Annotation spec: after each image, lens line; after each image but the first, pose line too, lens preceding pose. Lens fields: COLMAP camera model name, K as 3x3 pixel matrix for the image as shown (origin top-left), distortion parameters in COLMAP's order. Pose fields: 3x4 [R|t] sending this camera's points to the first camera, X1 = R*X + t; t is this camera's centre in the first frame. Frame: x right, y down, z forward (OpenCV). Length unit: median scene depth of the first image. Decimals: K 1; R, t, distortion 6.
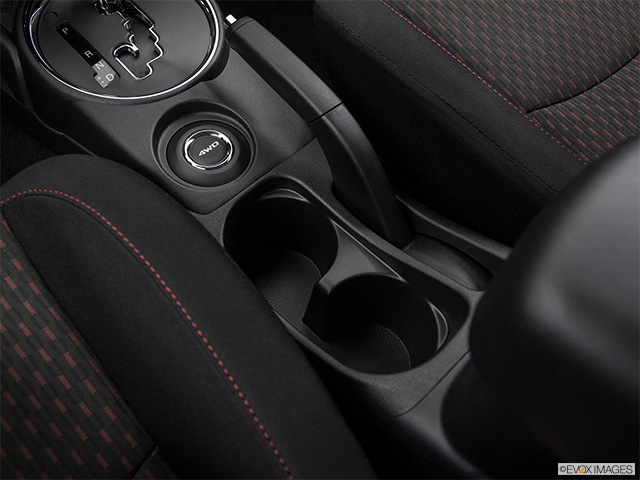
lens RADIAL K [[649.8, 0, 320.0], [0, 649.8, 240.0], [0, 0, 1]] dist [-0.066371, -0.000161]
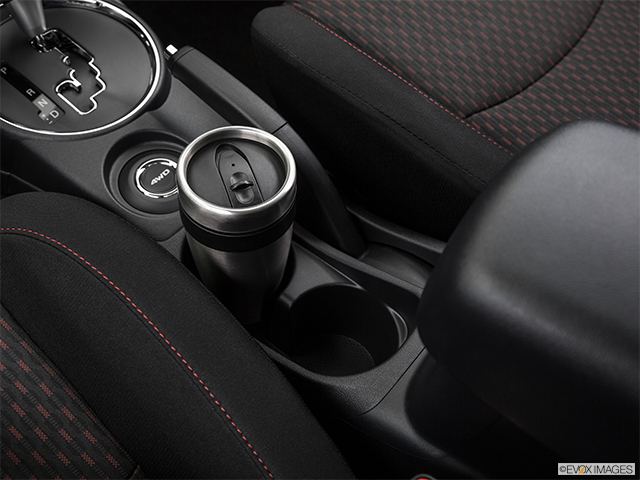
lens RADIAL K [[771.7, 0, 320.0], [0, 771.7, 240.0], [0, 0, 1]] dist [-0.042143, 0.009344]
pose [[0.994197, -0.085598, 0.065162, -0.009807], [0.088514, 0.995135, -0.043262, 0.032855], [-0.061142, 0.048779, 0.996936, -0.220877]]
